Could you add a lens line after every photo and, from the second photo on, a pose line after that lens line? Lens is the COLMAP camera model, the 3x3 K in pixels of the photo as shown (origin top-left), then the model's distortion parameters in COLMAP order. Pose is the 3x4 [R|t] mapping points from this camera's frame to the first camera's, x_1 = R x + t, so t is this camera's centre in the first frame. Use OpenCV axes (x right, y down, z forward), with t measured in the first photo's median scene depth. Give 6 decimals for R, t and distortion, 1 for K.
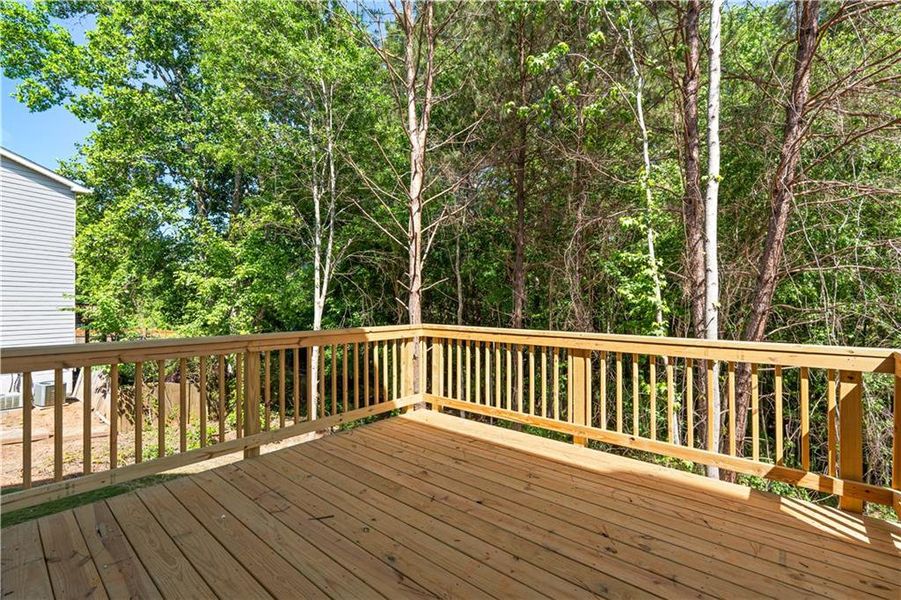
lens RADIAL K [[396.9, 0, 452.5], [0, 396.9, 294.5], [0, 0, 1]] dist [0.000012, 0.000569]
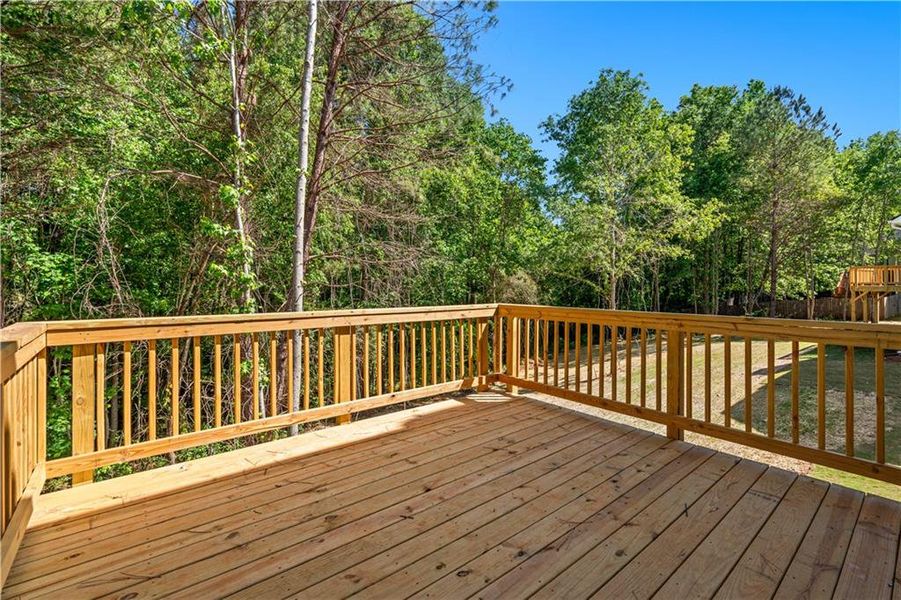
lens RADIAL K [[396.9, 0, 452.5], [0, 396.9, 294.5], [0, 0, 1]] dist [0.000012, 0.000569]
pose [[0.182077, -0.029882, 0.982830, -0.500273], [-0.030352, 0.998891, 0.035993, 0.009913], [-0.982816, -0.036384, 0.180968, 0.464791]]
